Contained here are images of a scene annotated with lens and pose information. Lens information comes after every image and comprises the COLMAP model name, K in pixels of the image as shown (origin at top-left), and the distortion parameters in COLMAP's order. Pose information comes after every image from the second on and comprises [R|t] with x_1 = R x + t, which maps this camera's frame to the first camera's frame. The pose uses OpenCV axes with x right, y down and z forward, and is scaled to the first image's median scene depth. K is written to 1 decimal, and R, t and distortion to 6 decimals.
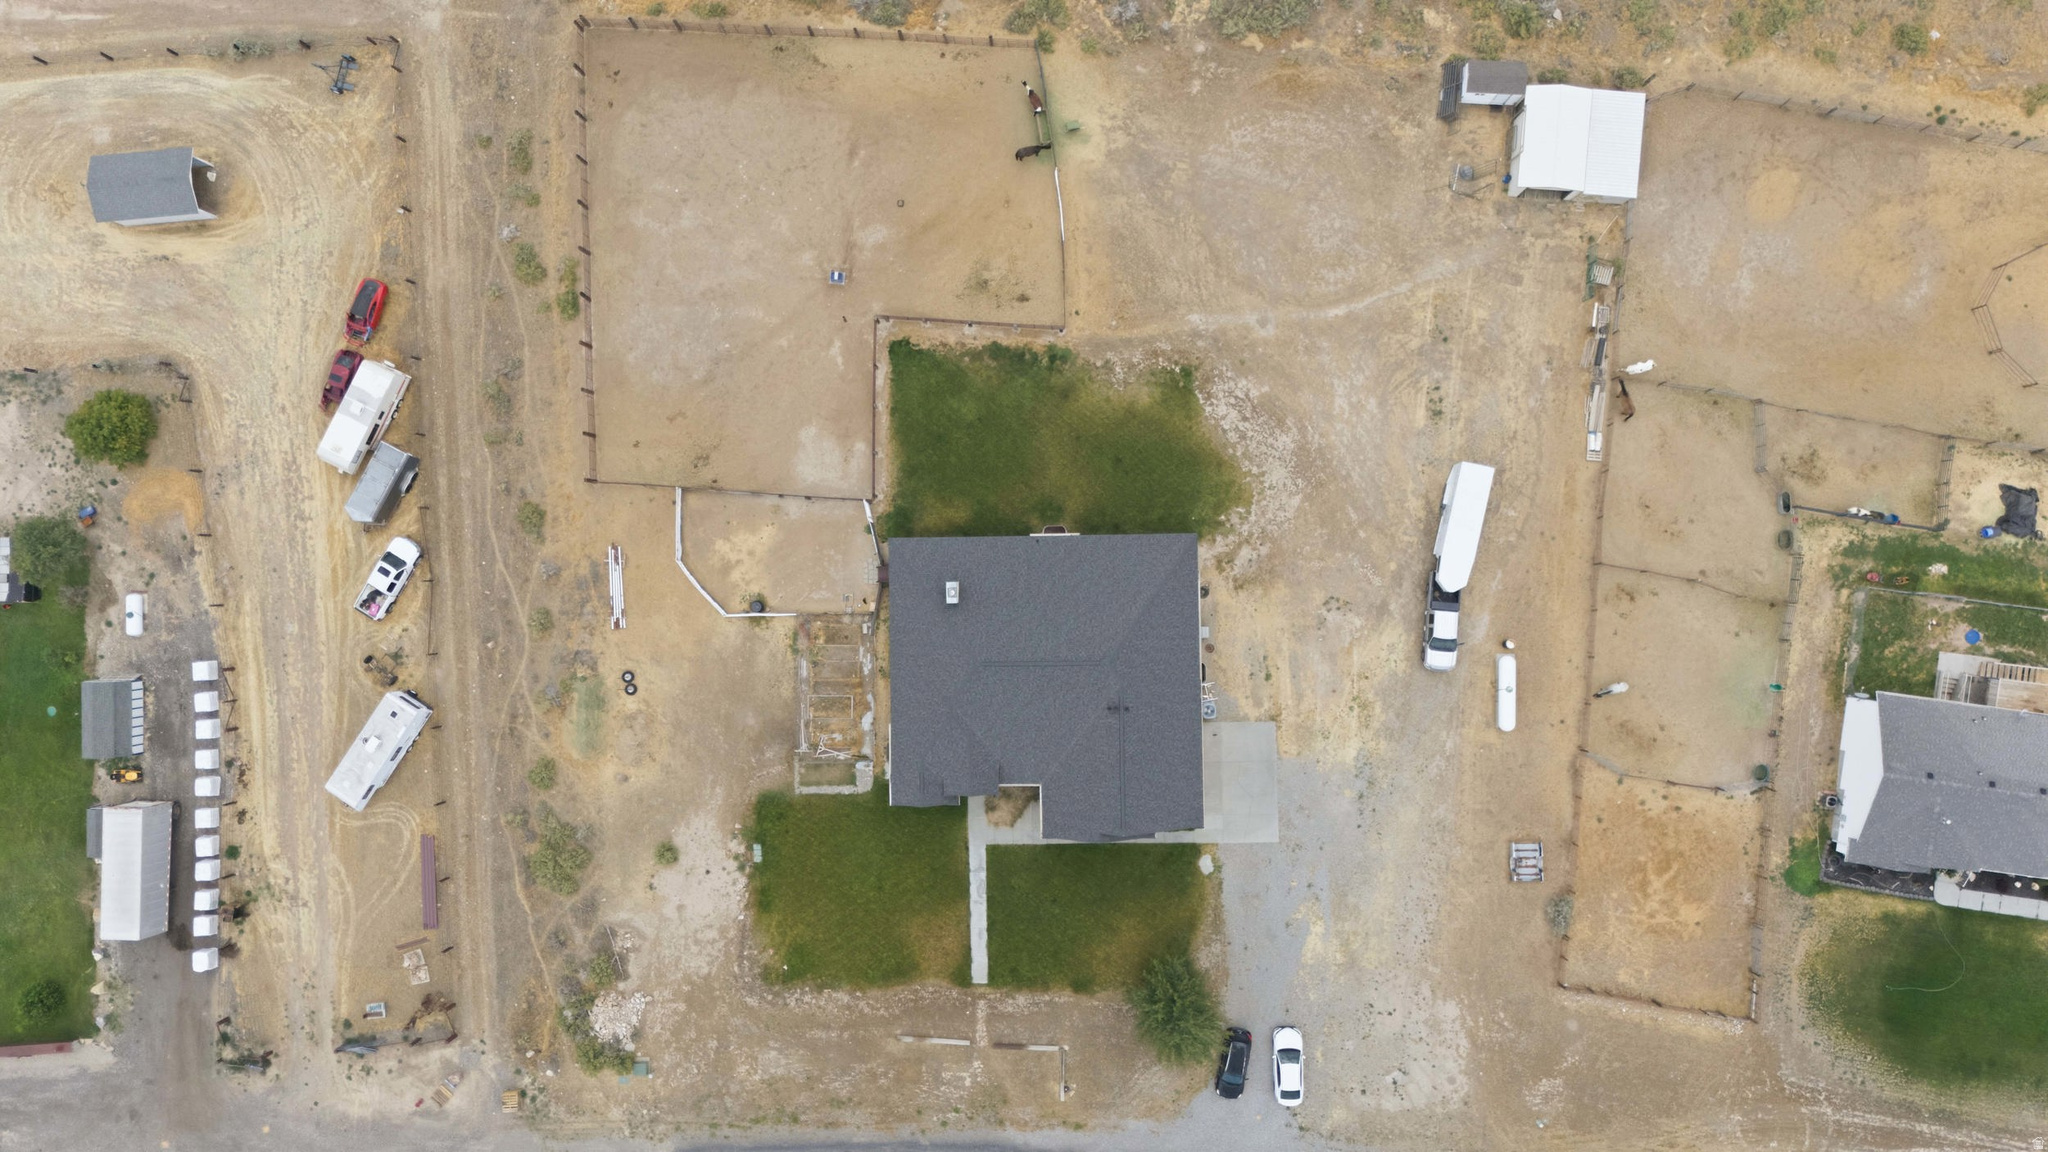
lens RADIAL K [[1490.0, 0, 1024.0], [0, 1490.0, 576.0], [0, 0, 1]] dist [0.012193, 0.000433]
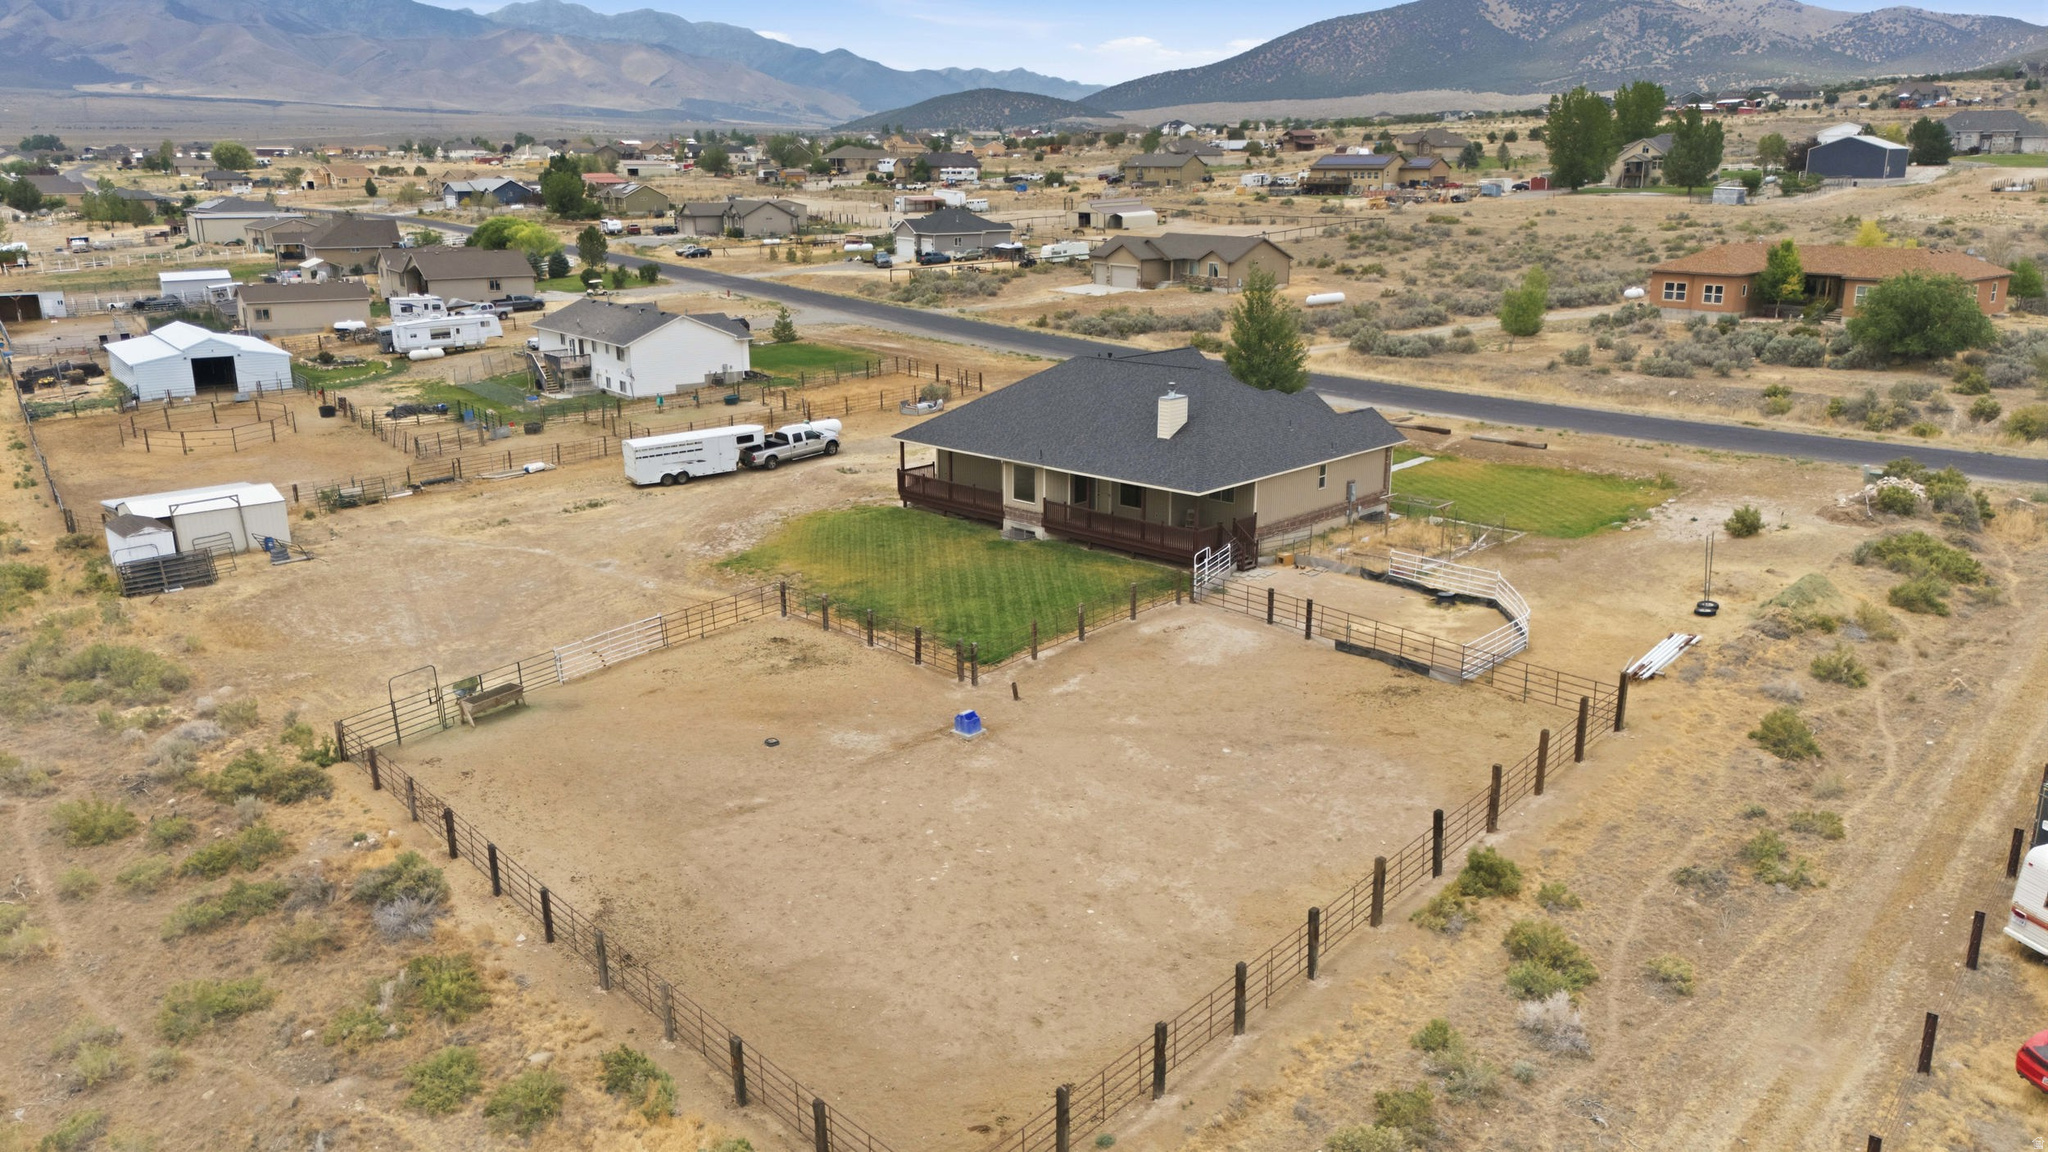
lens RADIAL K [[1529.0, 0, 1024.0], [0, 1529.0, 576.0], [0, 0, 1]] dist [0.011135, -0.000025]
pose [[-0.713918, -0.140624, 0.685963, -0.490185], [0.698763, -0.206446, 0.684917, -0.534868], [0.045298, 0.968300, 0.245649, 0.833576]]
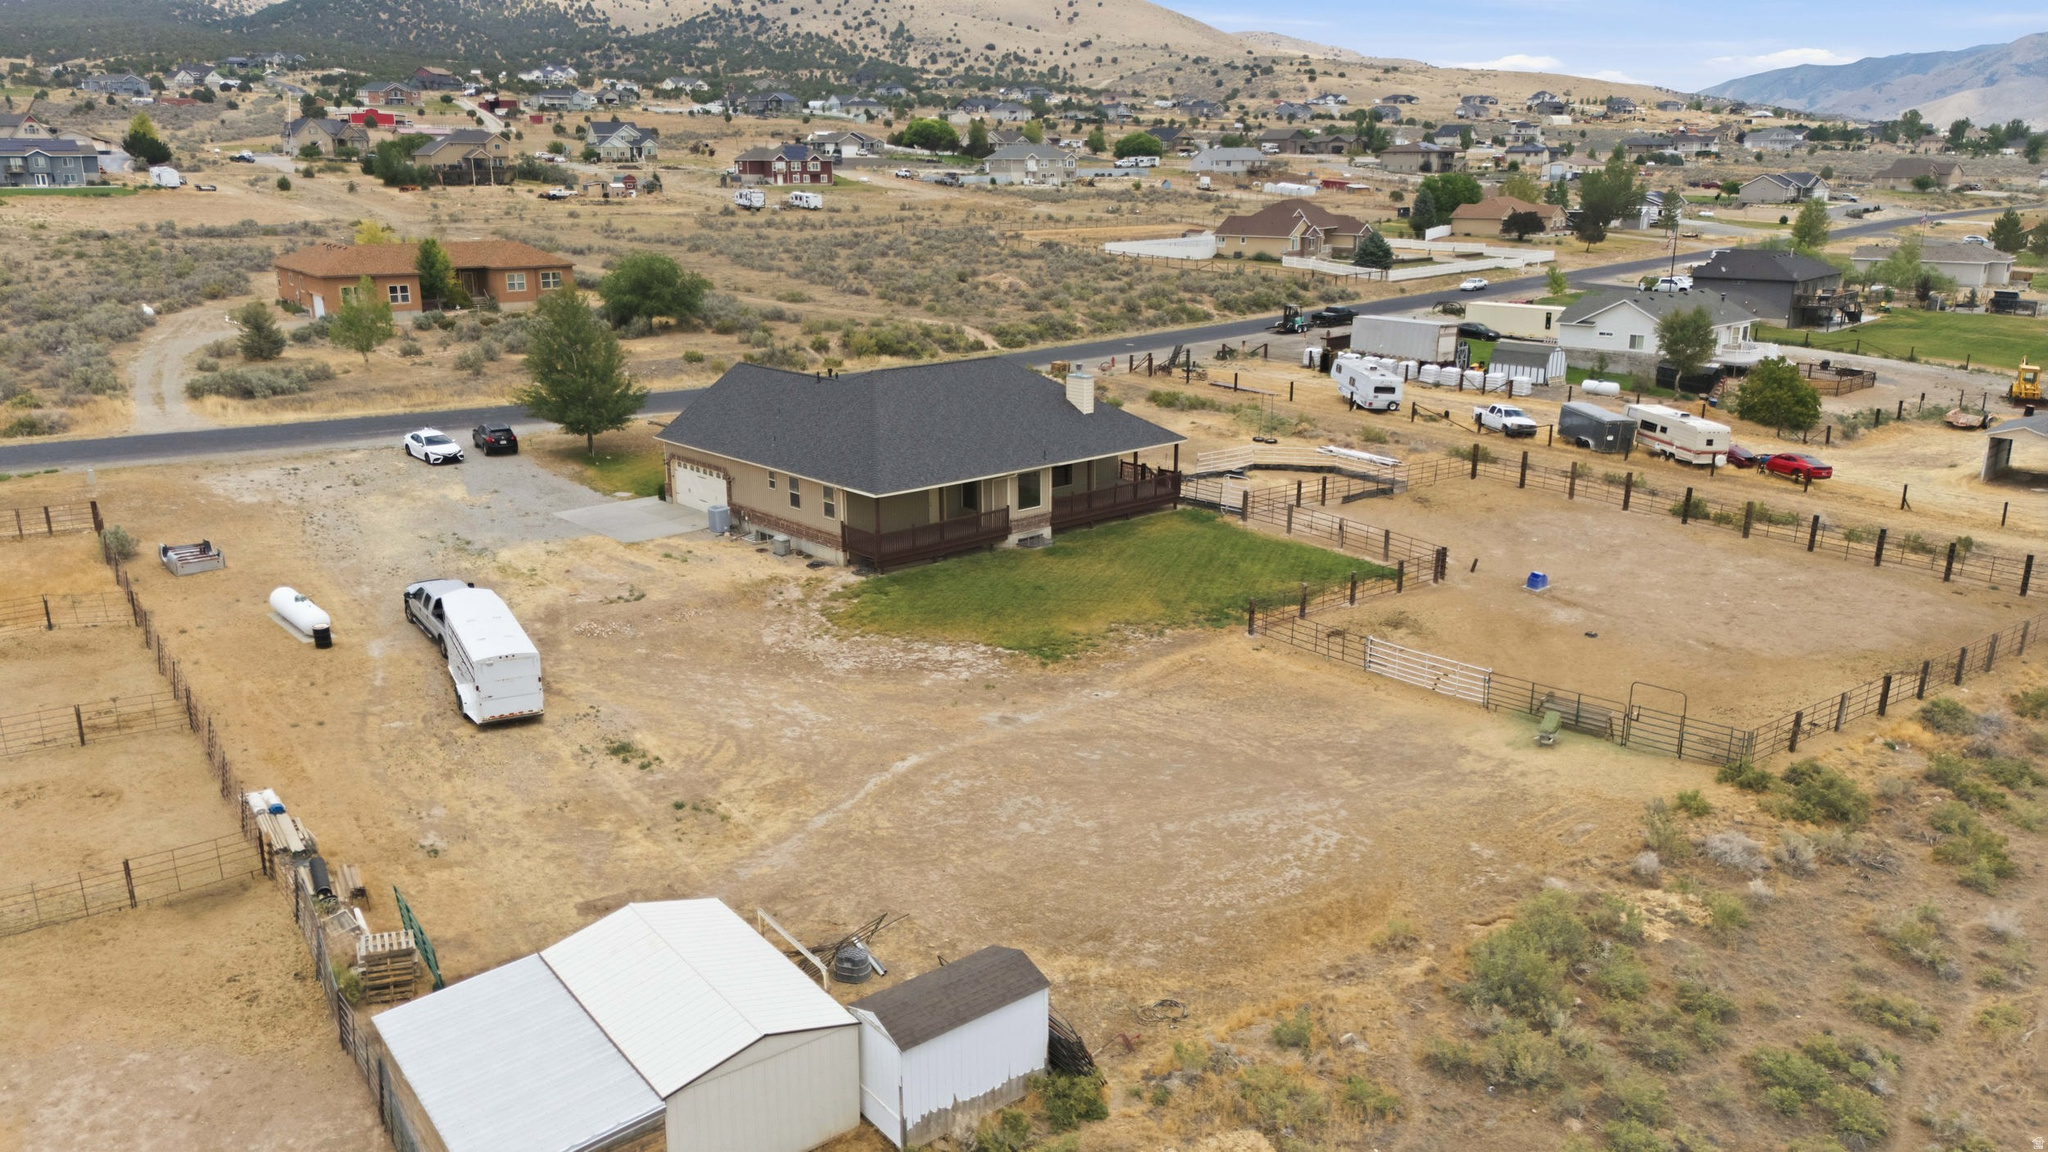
lens RADIAL K [[1529.0, 0, 1024.0], [0, 1529.0, 576.0], [0, 0, 1]] dist [0.011135, -0.000025]
pose [[-0.752425, 0.218090, -0.621524, 0.476601], [-0.658218, -0.213705, 0.721858, -0.547990], [0.024607, 0.952243, 0.304348, 0.790792]]
